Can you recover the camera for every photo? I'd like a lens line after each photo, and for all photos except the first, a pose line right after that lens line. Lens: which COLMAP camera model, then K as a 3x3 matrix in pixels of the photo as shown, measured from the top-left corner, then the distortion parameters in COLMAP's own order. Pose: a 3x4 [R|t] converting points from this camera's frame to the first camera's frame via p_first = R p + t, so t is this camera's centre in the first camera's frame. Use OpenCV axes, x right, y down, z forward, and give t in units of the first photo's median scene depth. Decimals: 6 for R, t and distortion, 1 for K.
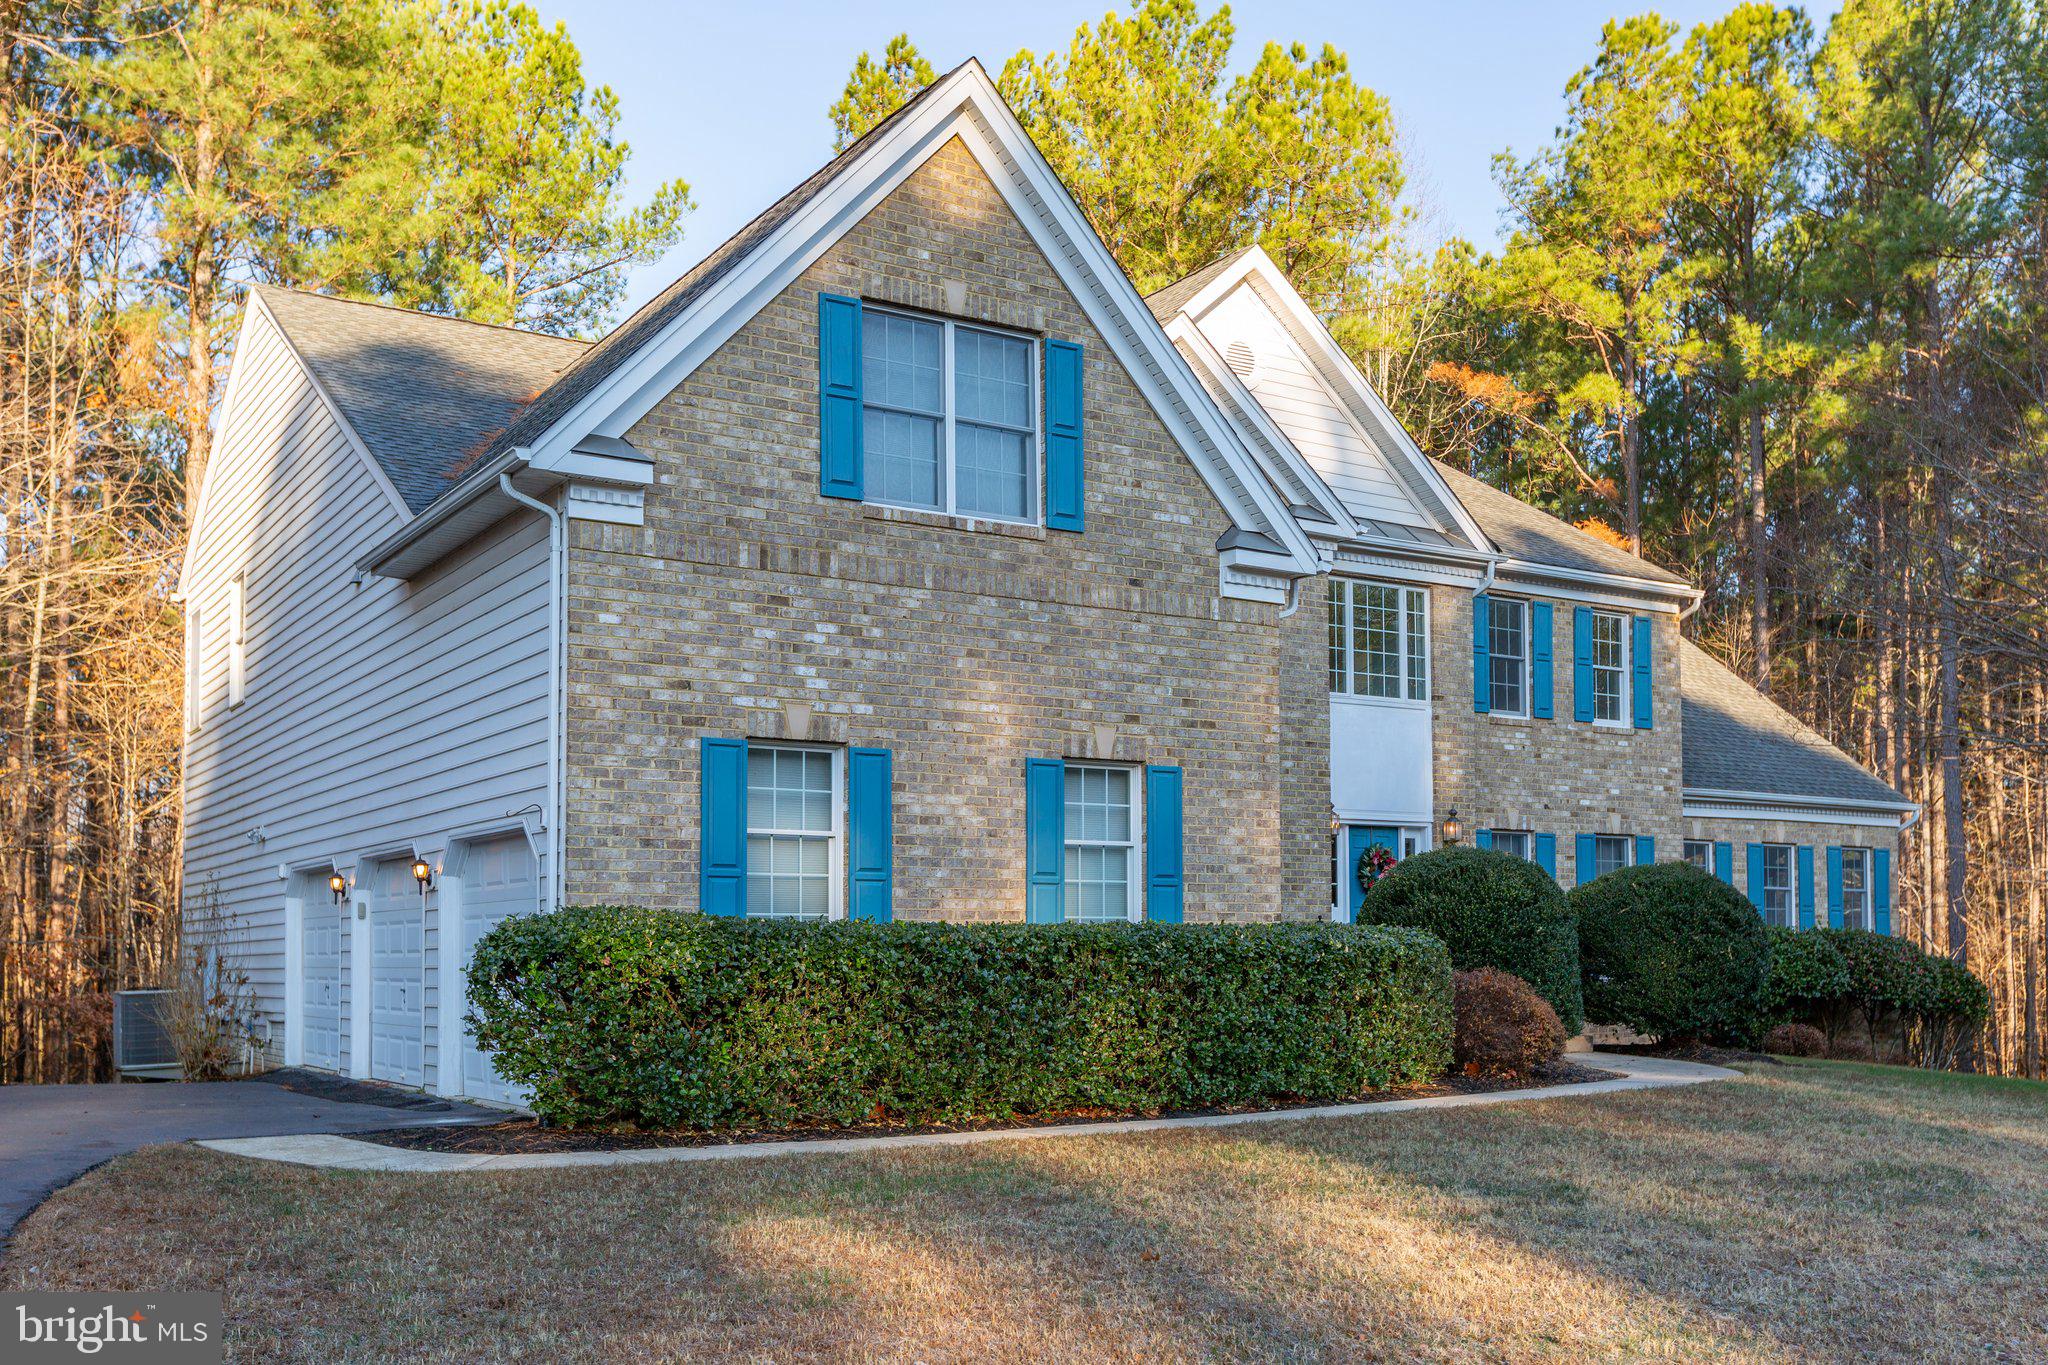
lens RADIAL K [[1933.7, 0, 1027.3], [0, 1933.7, 882.1], [0, 0, 1]] dist [-0.000864, 0.003650]
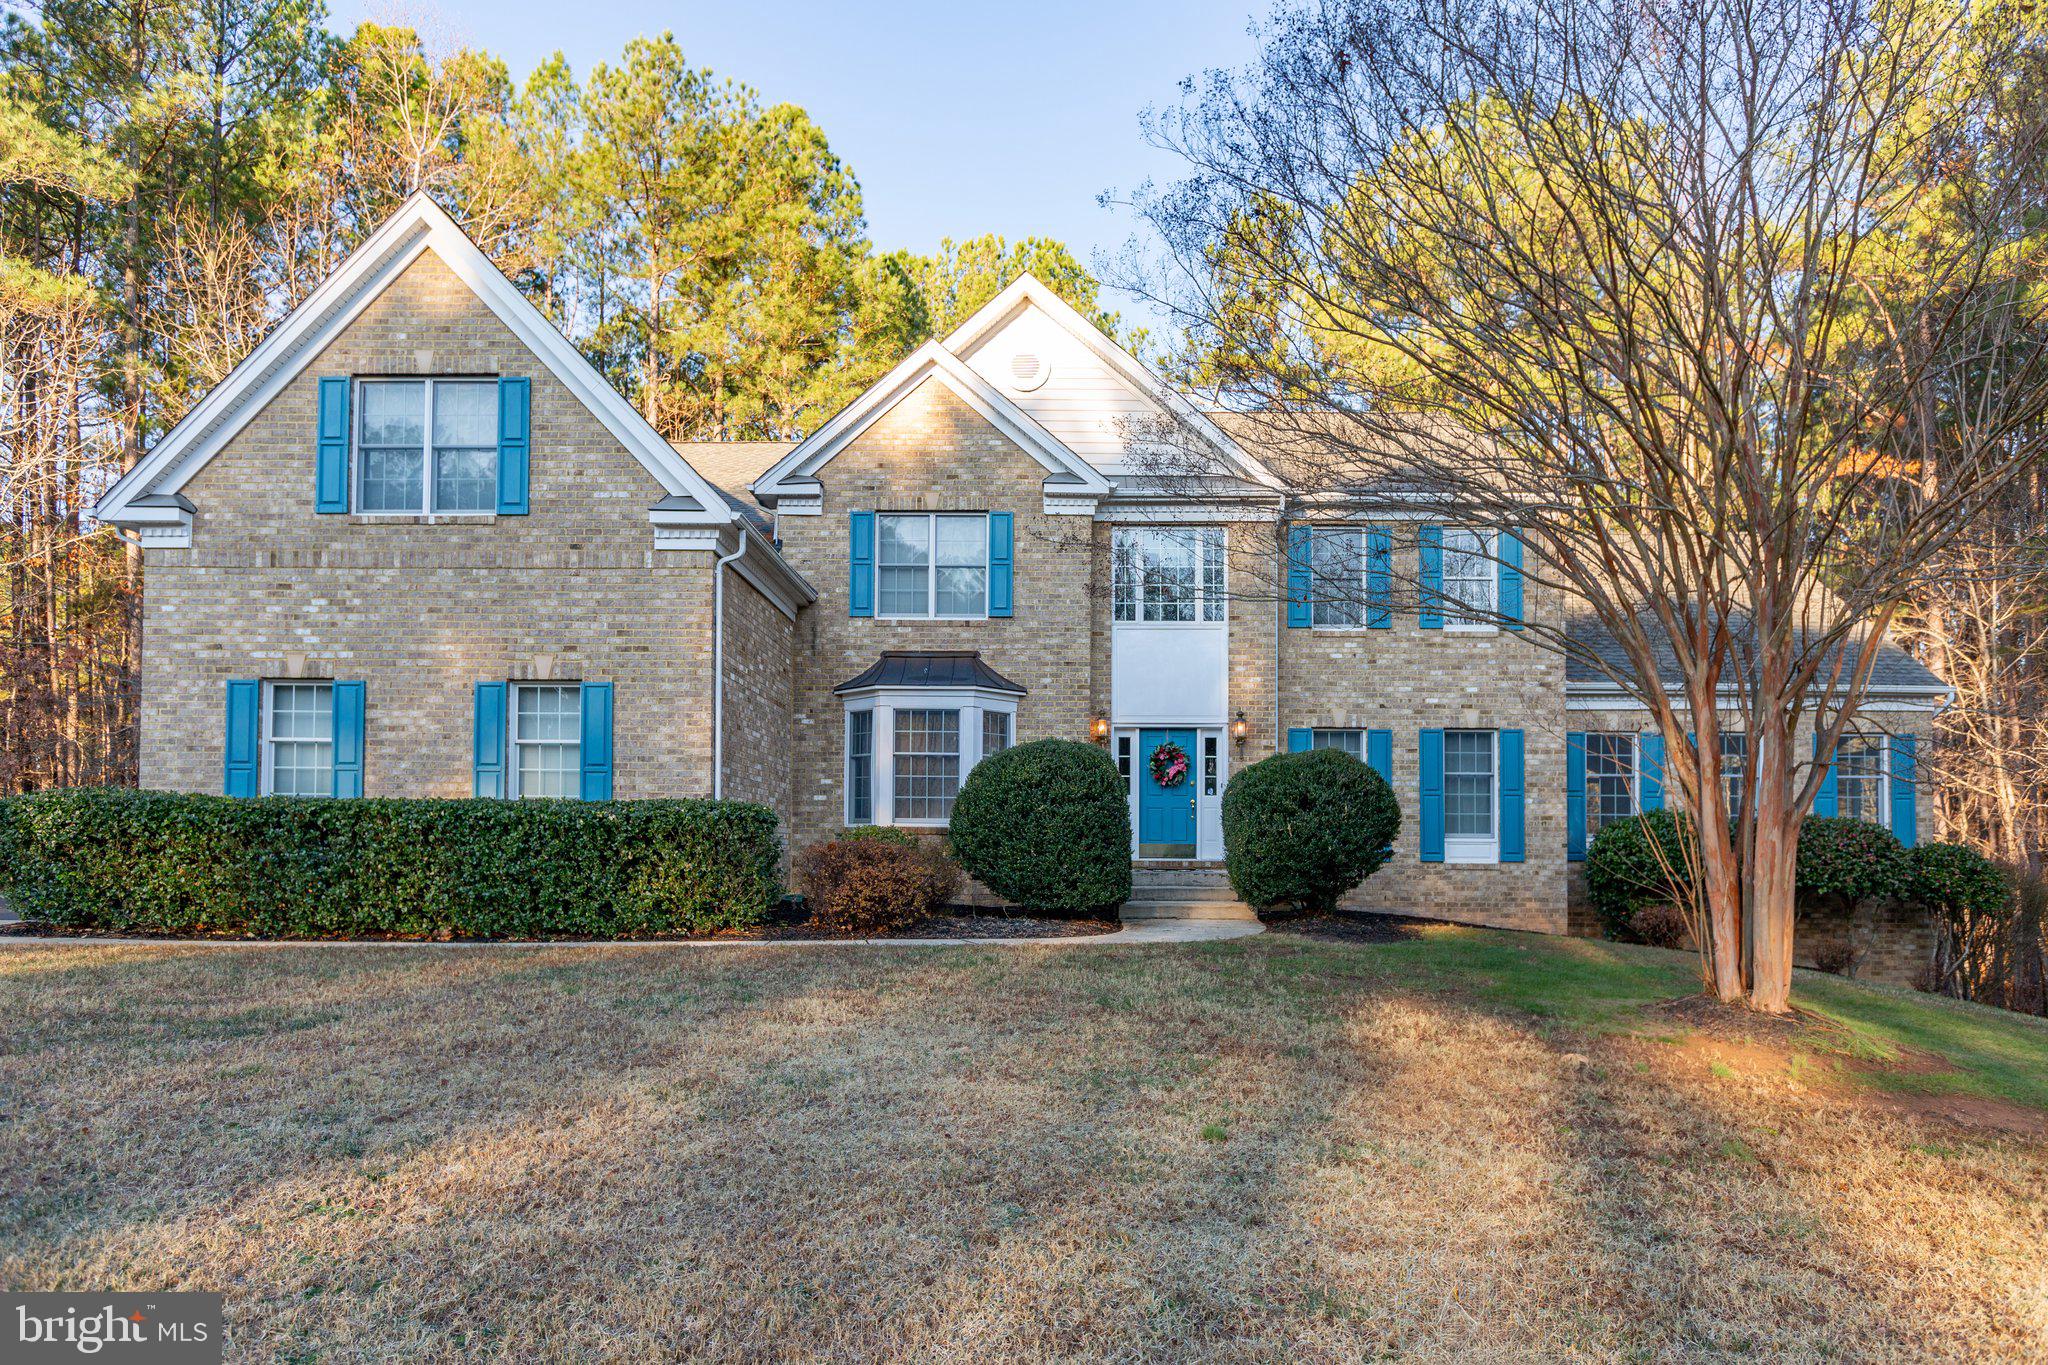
lens RADIAL K [[1210.6, 0, 1026.0], [0, 1210.6, 823.1], [0, 0, 1]] dist [-0.002839, -0.000561]
pose [[0.835177, 0.000502, -0.549980, 0.768109], [0.009314, 0.999843, 0.015057, 0.027039], [0.549902, -0.017698, 0.835042, 0.459017]]
